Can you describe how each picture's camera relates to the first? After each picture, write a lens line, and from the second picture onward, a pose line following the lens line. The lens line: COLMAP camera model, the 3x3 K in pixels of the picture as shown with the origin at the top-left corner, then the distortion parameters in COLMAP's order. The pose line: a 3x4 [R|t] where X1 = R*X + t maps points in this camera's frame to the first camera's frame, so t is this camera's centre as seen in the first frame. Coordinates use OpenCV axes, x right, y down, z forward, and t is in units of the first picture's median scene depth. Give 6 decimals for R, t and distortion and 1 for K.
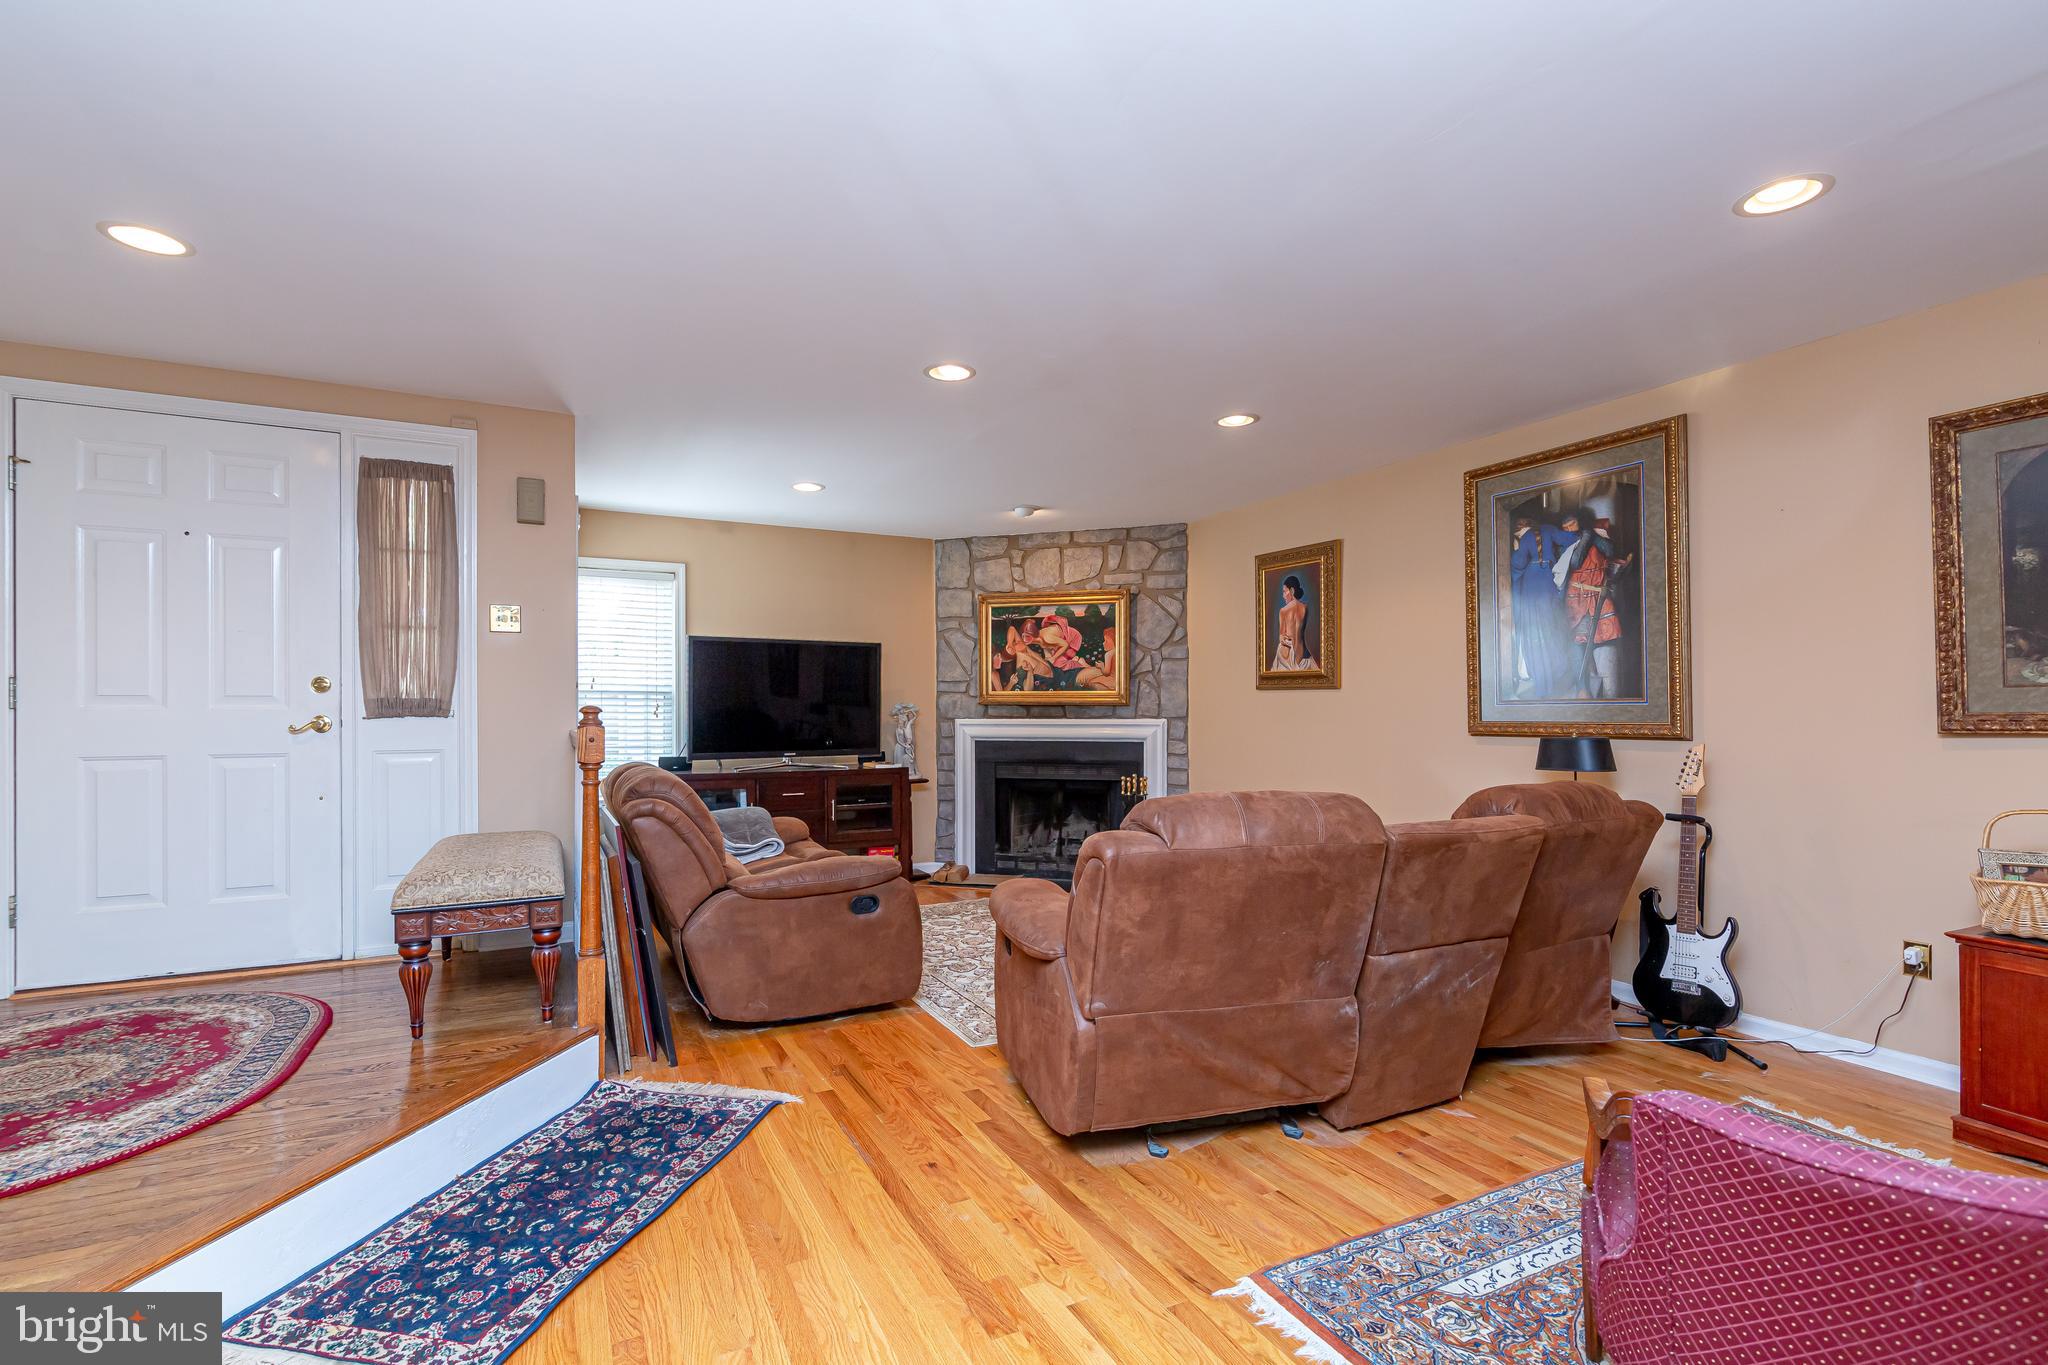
lens RADIAL K [[966.4, 0, 1024.0], [0, 966.4, 682.5], [0, 0, 1]] dist [-0.000125, -0.000082]
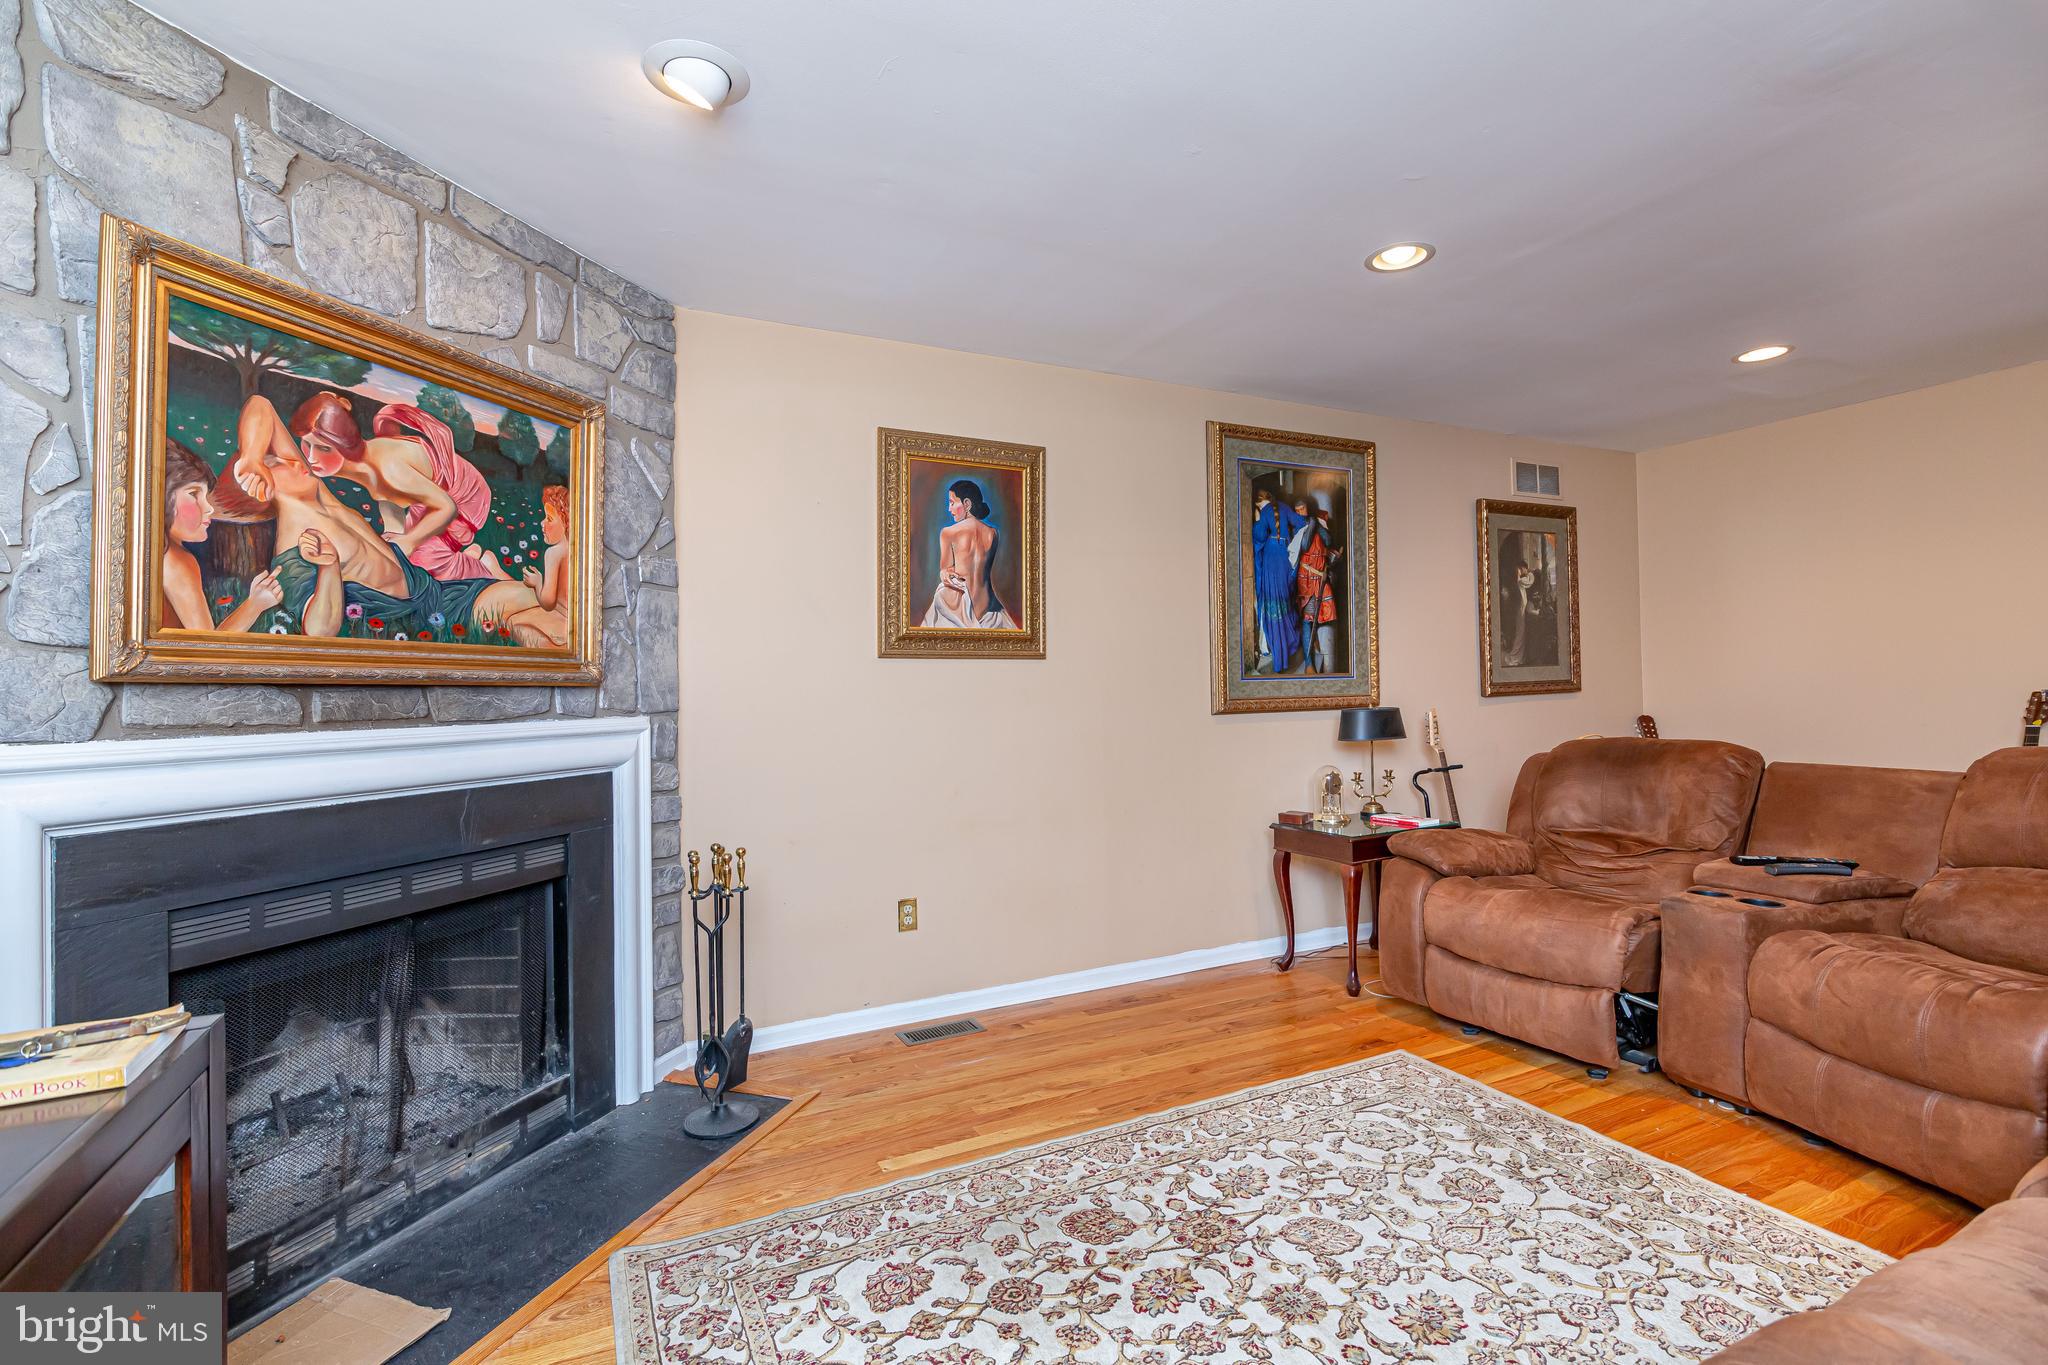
lens RADIAL K [[923.0, 0, 1016.9], [0, 923.0, 672.6], [0, 0, 1]] dist [0.000350, -0.000048]
pose [[0.021770, 0.019050, 0.999581, -0.276579], [-0.011176, 0.999761, -0.018811, 0.023359], [-0.999701, -0.010761, 0.021978, 0.806354]]
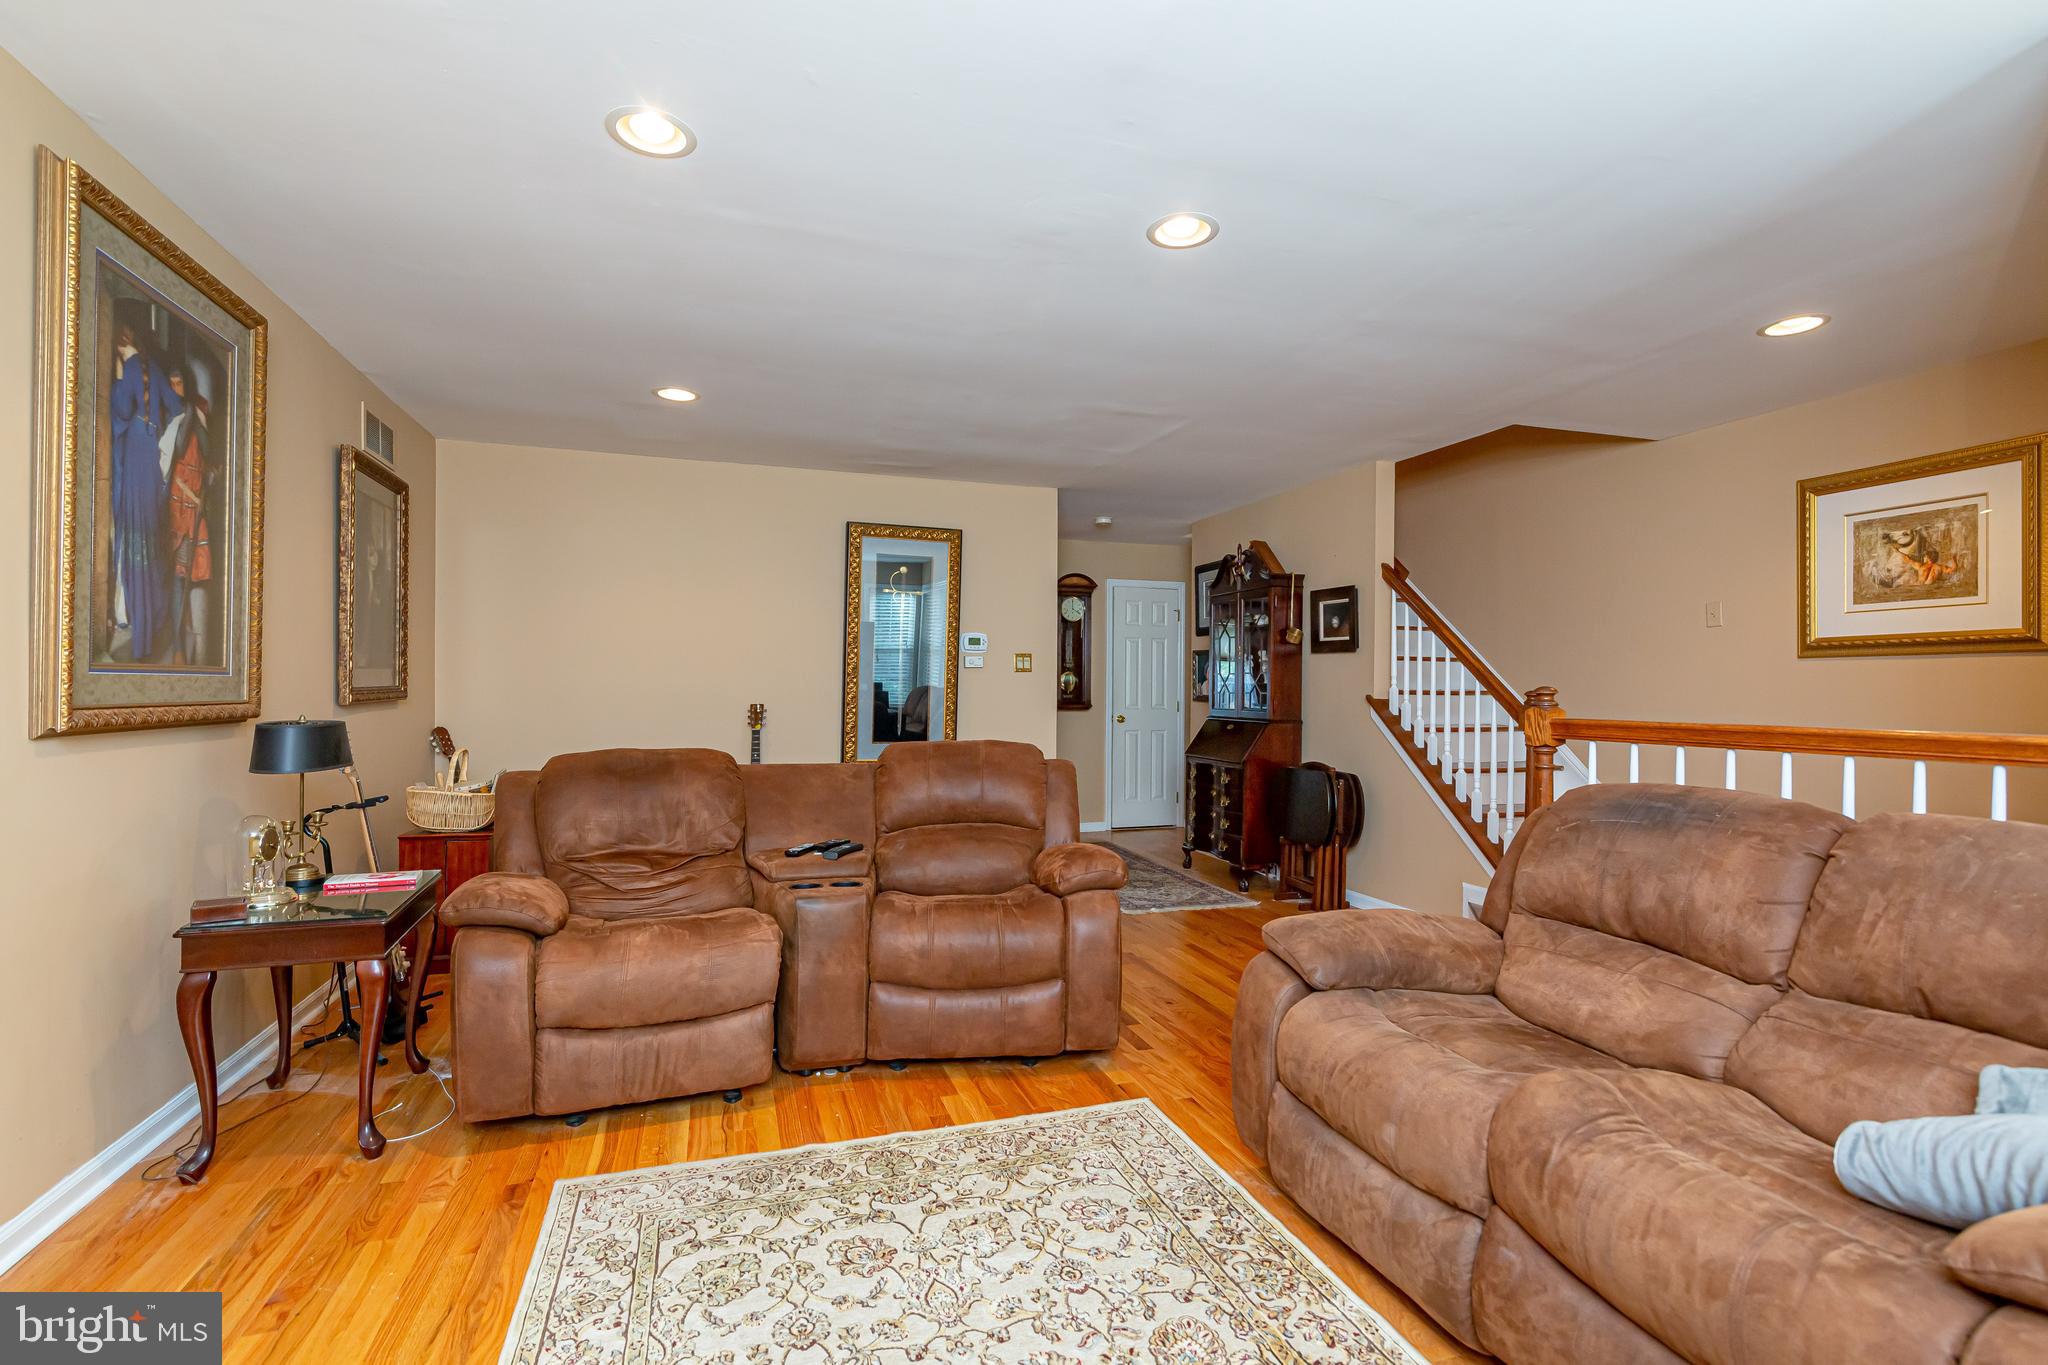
lens RADIAL K [[935.4, 0, 1025.1], [0, 935.4, 690.2], [0, 0, 1]] dist [-0.001459, -0.000373]
pose [[-0.987454, -0.004679, 0.157837, -0.038870], [-0.009880, 0.999433, -0.032182, 0.028967], [-0.157597, -0.033337, -0.986941, 0.938145]]
